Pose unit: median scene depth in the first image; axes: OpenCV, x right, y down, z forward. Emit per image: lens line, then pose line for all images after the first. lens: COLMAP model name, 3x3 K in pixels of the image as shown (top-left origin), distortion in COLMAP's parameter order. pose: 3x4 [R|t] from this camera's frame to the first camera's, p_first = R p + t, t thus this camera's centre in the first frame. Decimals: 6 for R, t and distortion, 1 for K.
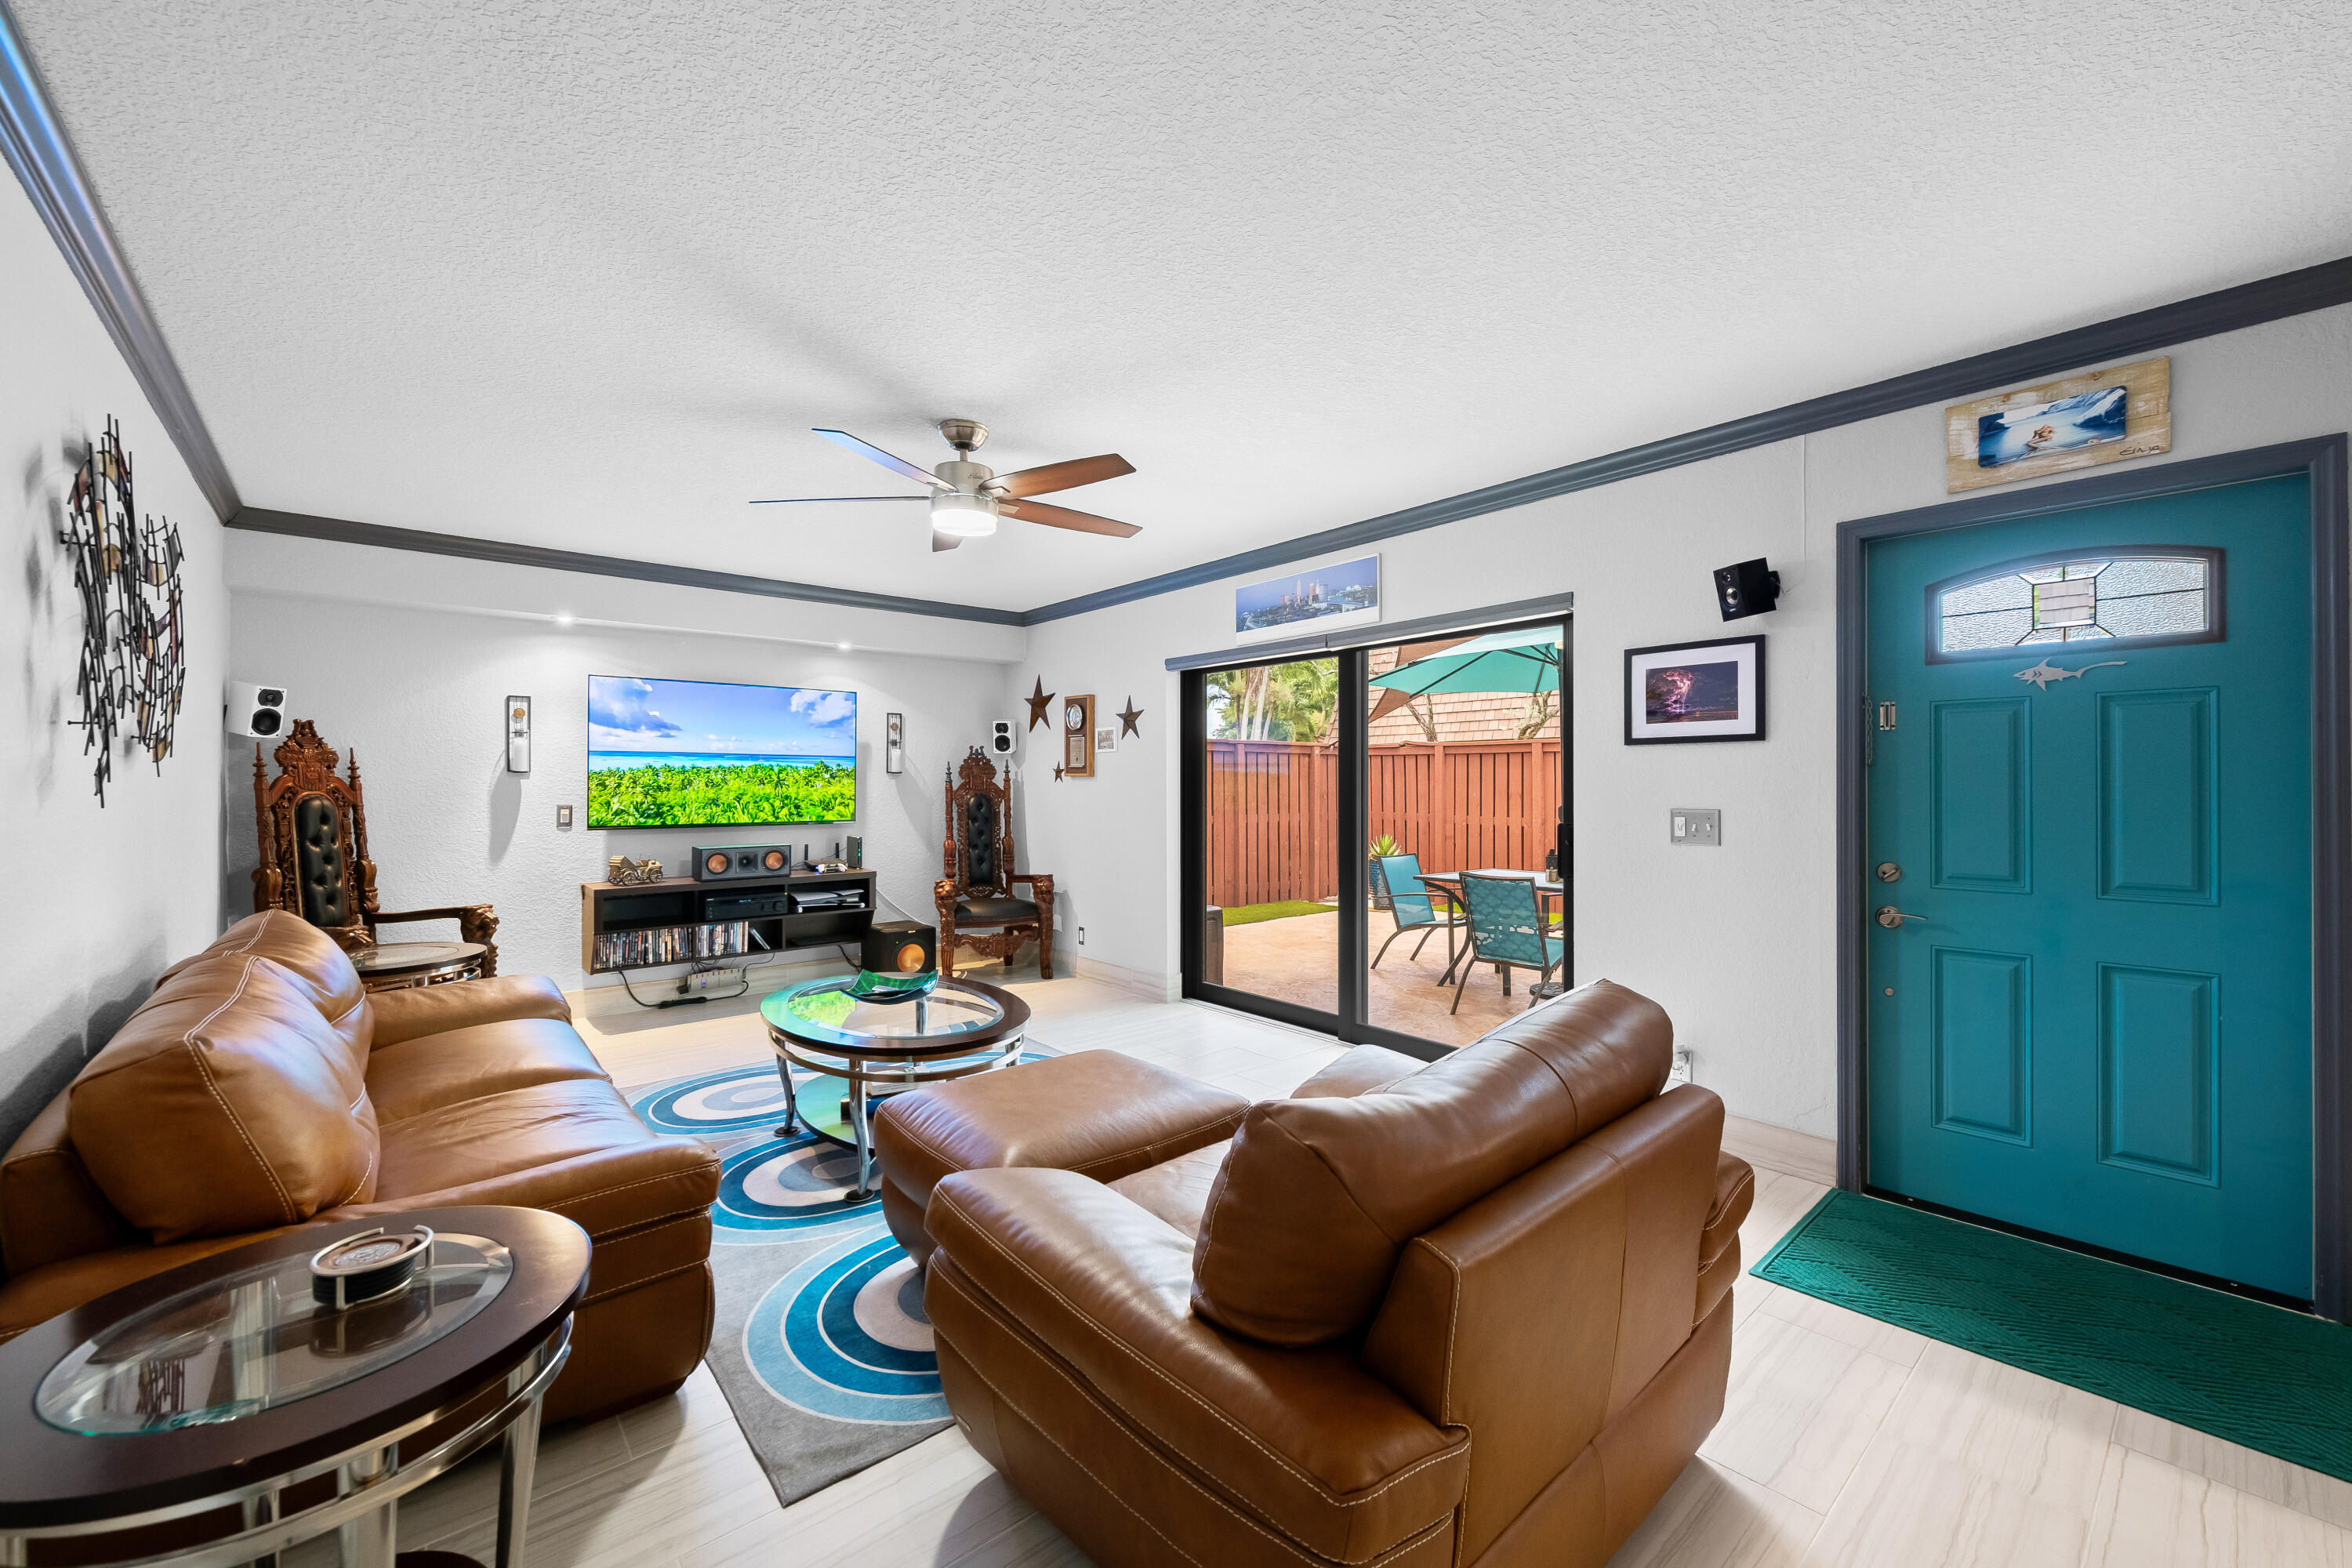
lens RADIAL K [[940.5, 0, 1200.3], [0, 940.5, 781.3], [0, 0, 1]] dist [-0.005581, -0.001015]
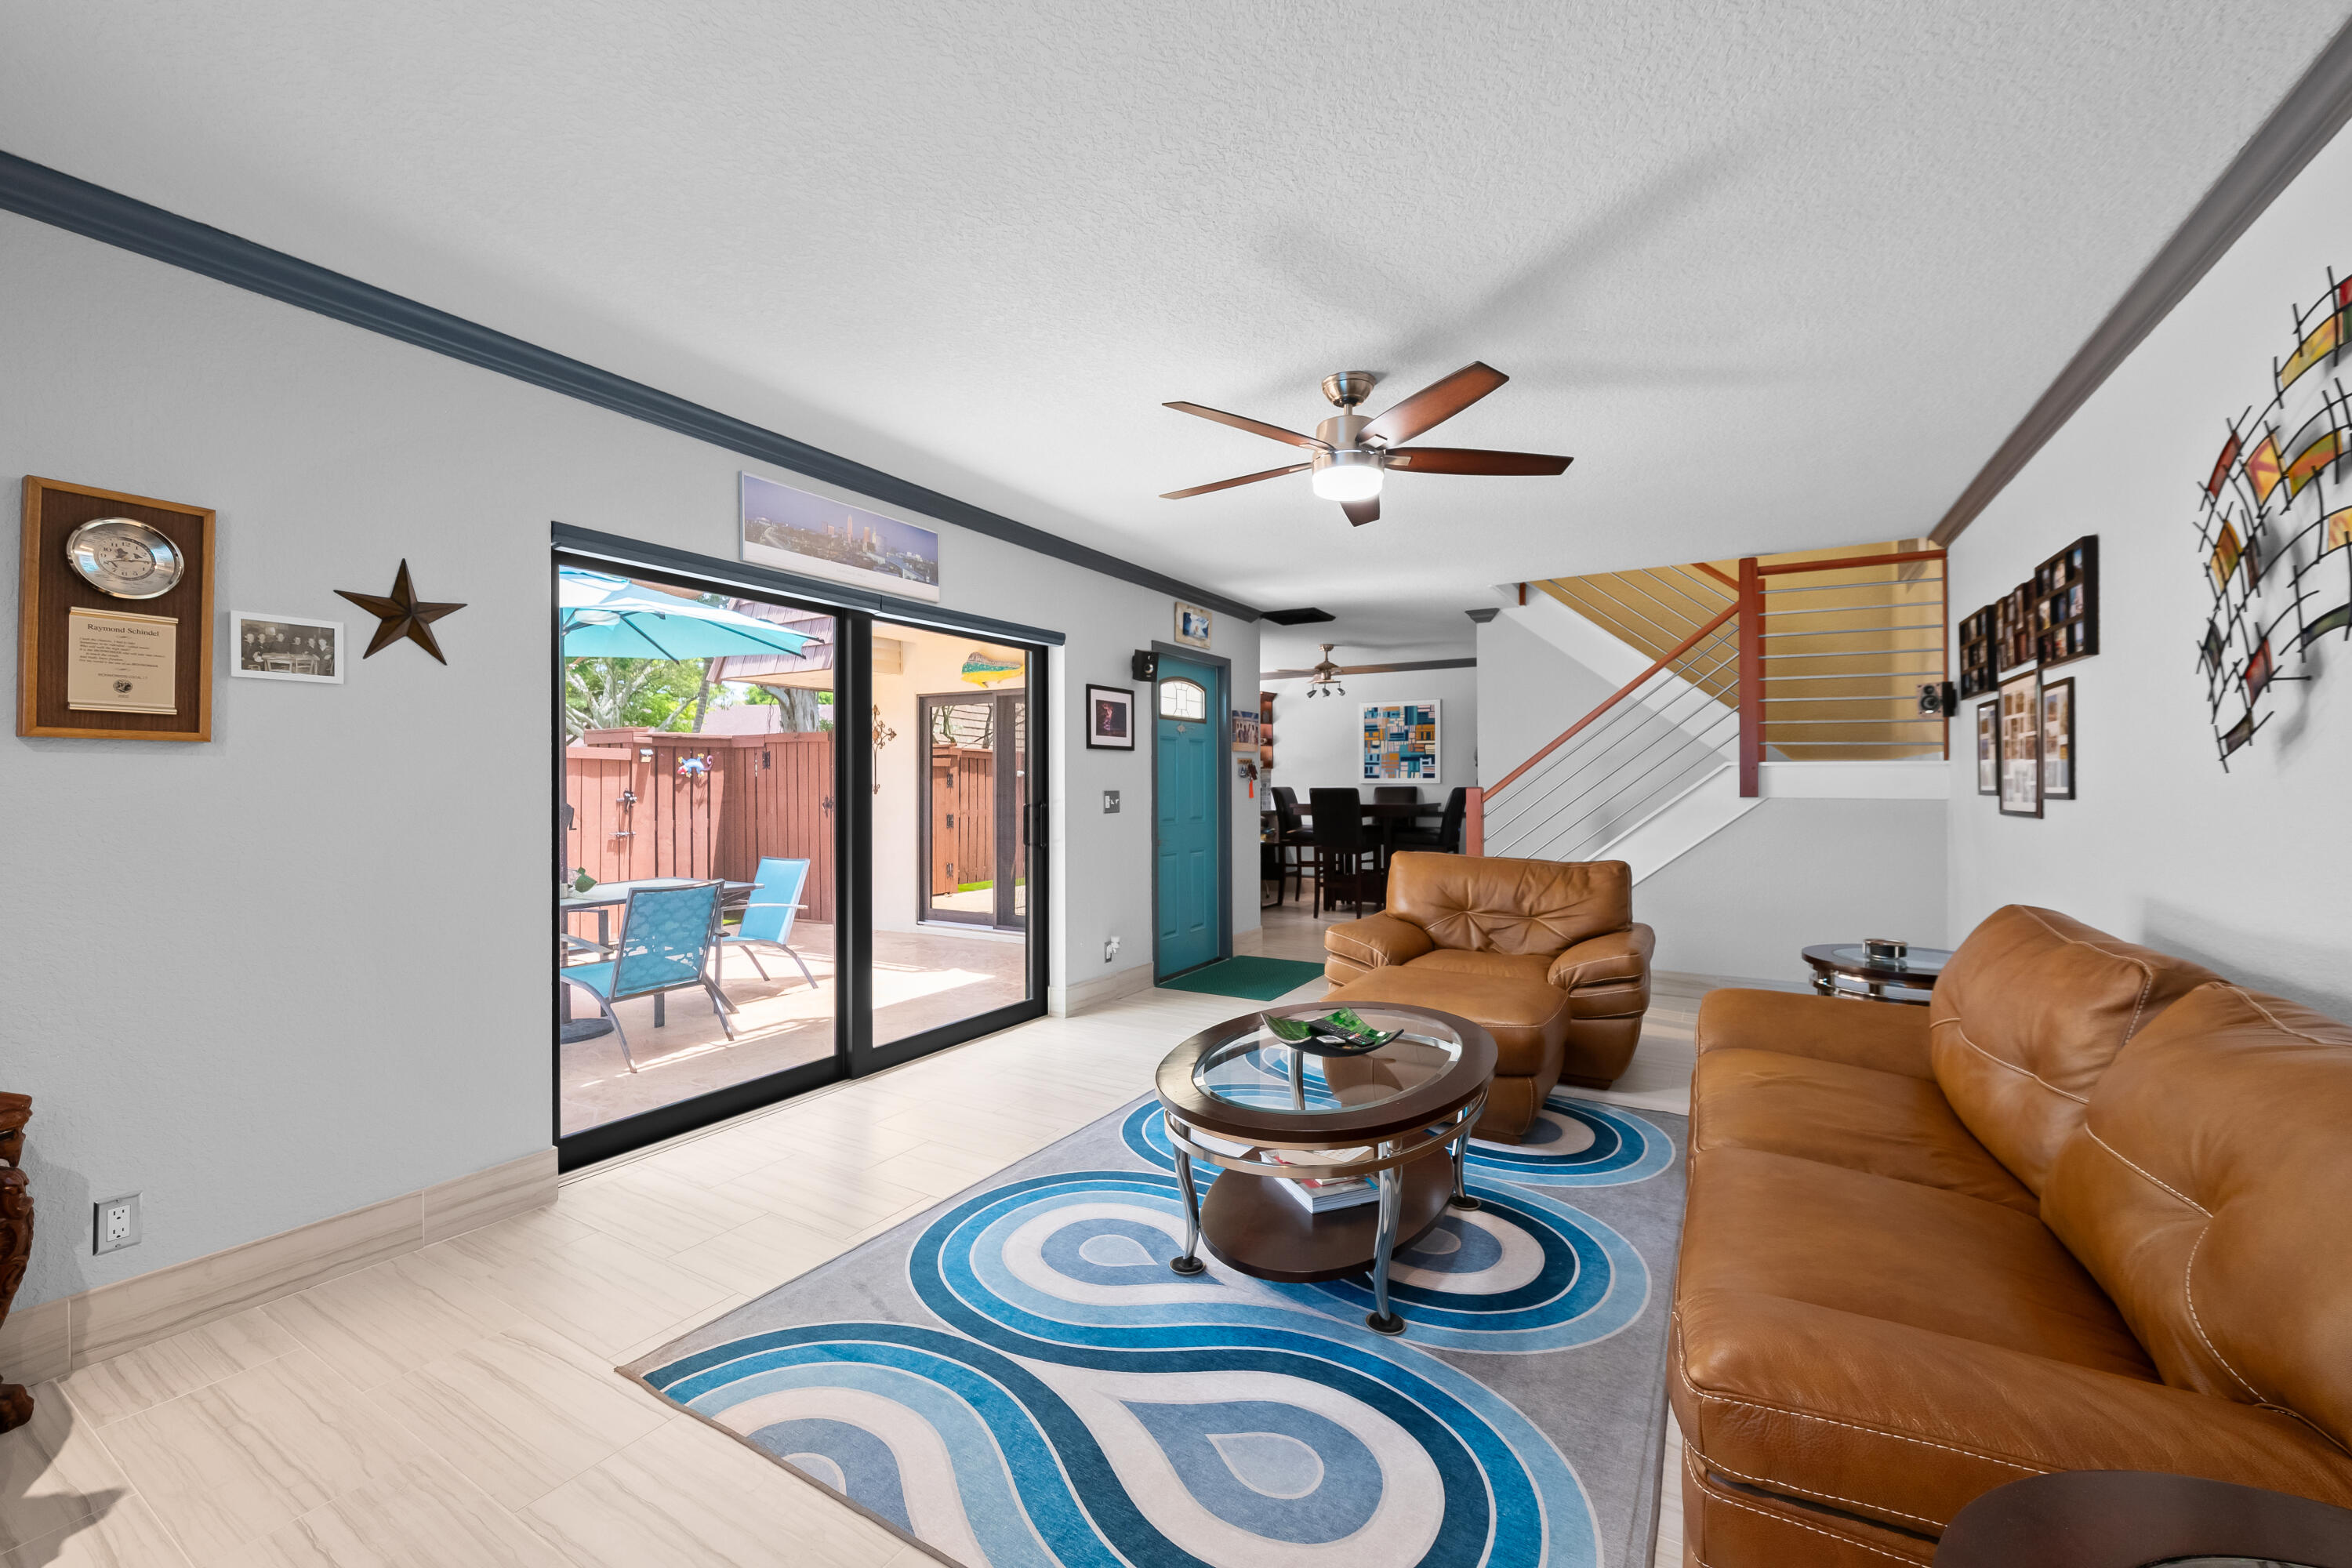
lens RADIAL K [[940.5, 0, 1180.1], [0, 940.5, 780.1], [0, 0, 1]] dist [-0.005581, -0.001015]
pose [[-0.325773, 0.000681, 0.945448, -0.876144], [-0.005041, 0.999984, -0.002457, 0.012308], [-0.945434, -0.005566, -0.325765, 1.188343]]
